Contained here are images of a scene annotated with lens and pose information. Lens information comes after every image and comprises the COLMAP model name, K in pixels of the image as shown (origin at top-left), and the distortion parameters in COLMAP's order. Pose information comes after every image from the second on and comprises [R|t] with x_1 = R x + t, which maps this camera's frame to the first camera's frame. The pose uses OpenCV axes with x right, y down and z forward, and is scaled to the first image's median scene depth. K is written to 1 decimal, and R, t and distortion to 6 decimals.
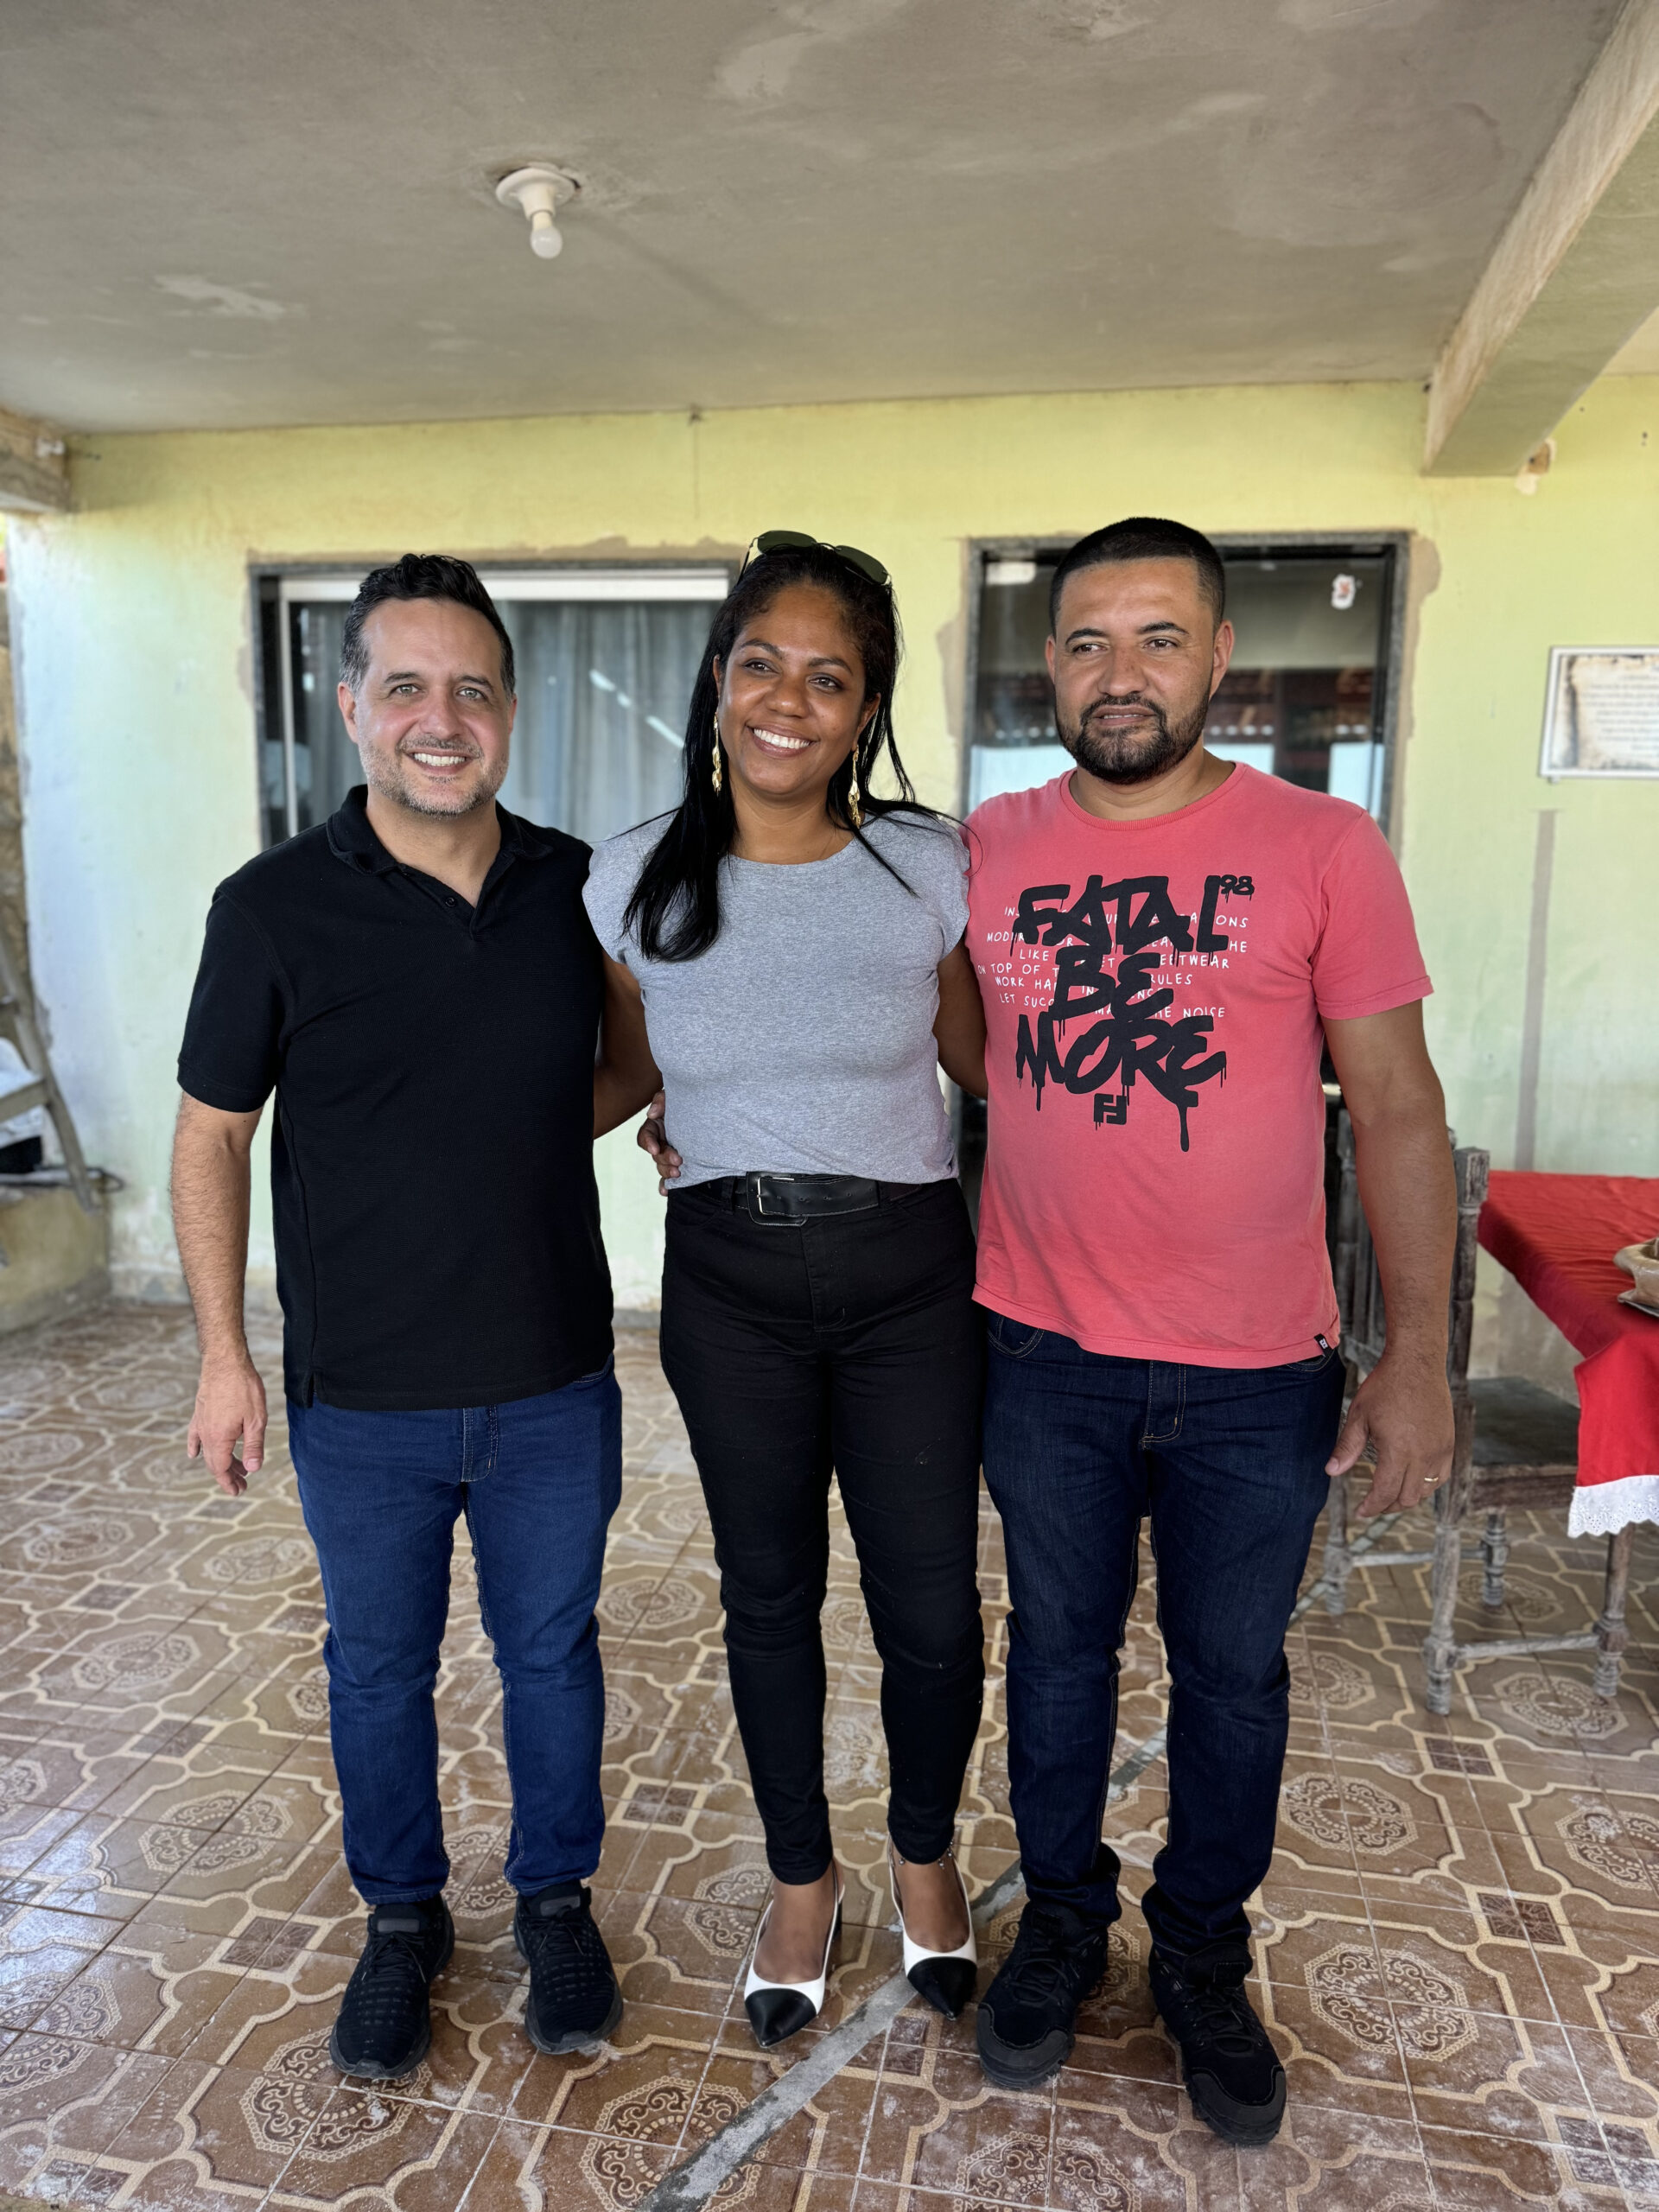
lens RADIAL K [[1621.8, 0, 817.5], [0, 1621.8, 1123.5], [0, 0, 1]] dist [0.012615, -0.025013]
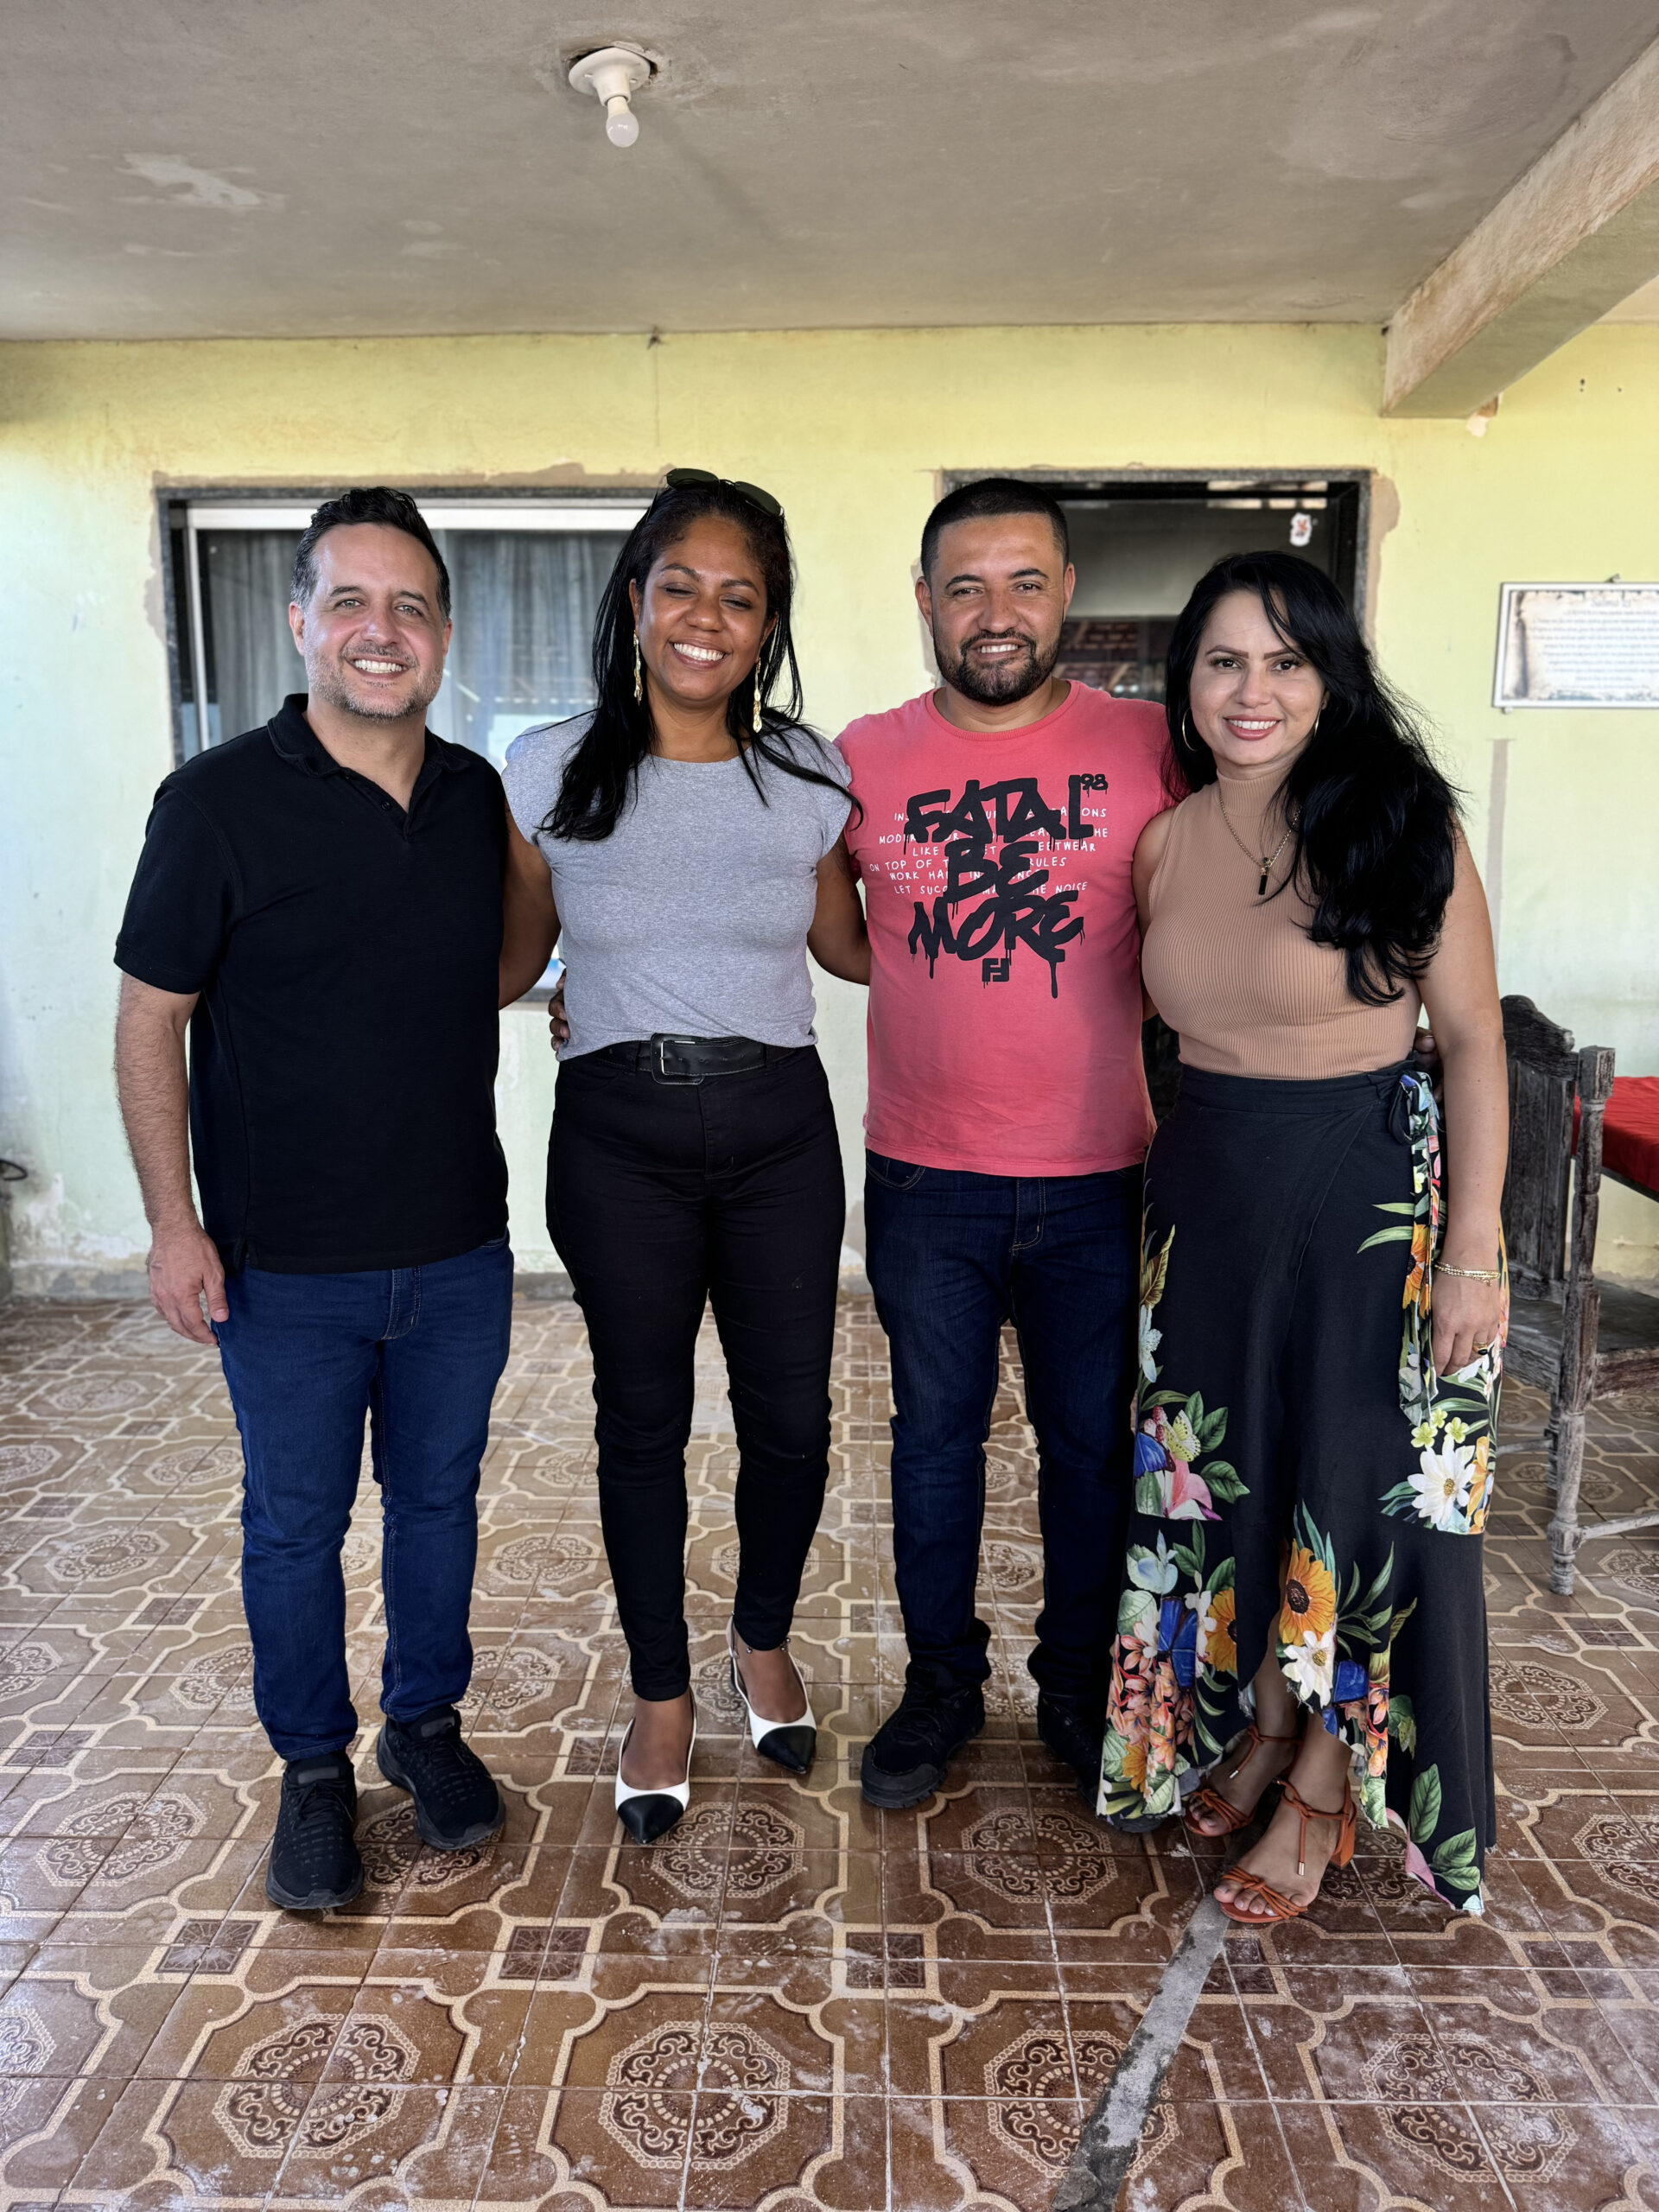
lens RADIAL K [[1621.8, 0, 836.2], [0, 1621.8, 1101.8], [0, 0, 1]] dist [0.012615, -0.025013]
pose [[0.985330, -0.045358, 0.164522, -0.181893], [0.044420, 0.998969, 0.009379, 0.014033], [-0.164778, -0.001933, 0.986329, 0.040526]]
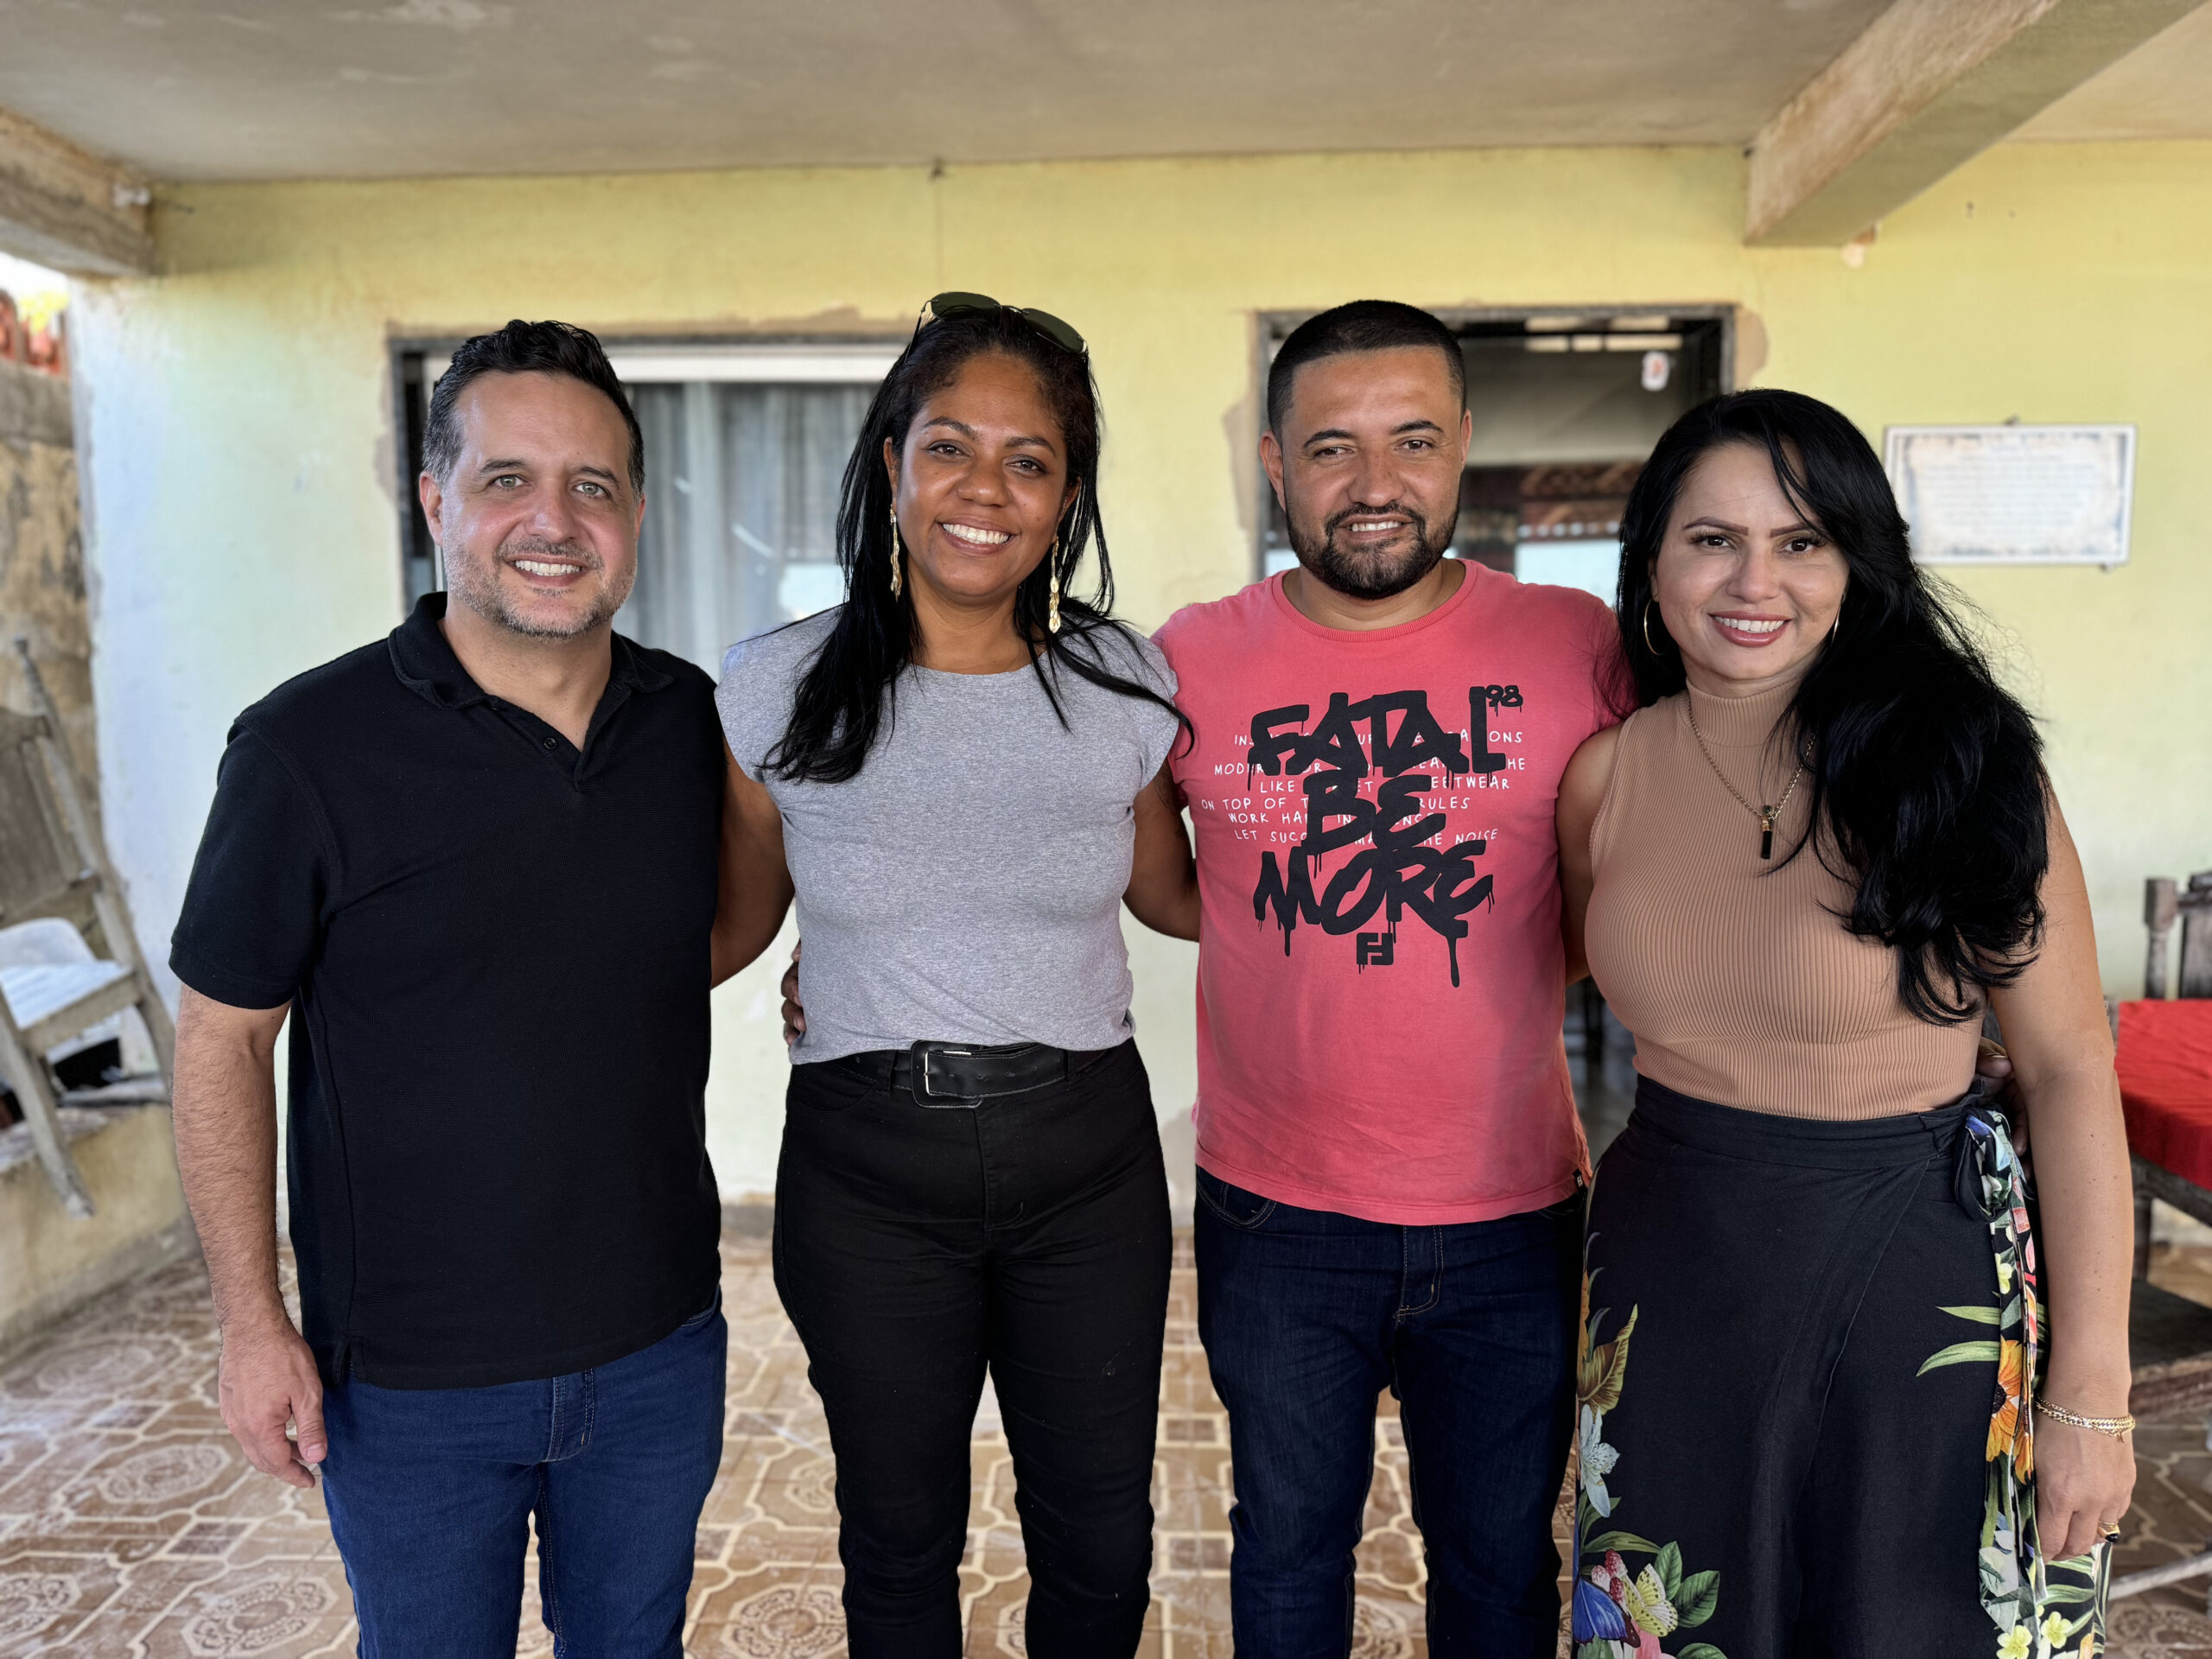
lens RADIAL K [[1621.8, 0, 1109.9], [0, 1621.8, 829.8], [0, 0, 1]] dist [0.012615, -0.025013]
pose [[0.987076, -0.040580, 0.155028, -0.163794], [0.050223, 0.997006, -0.058799, -0.033722], [-0.152178, 0.065825, 0.986159, 0.183969]]
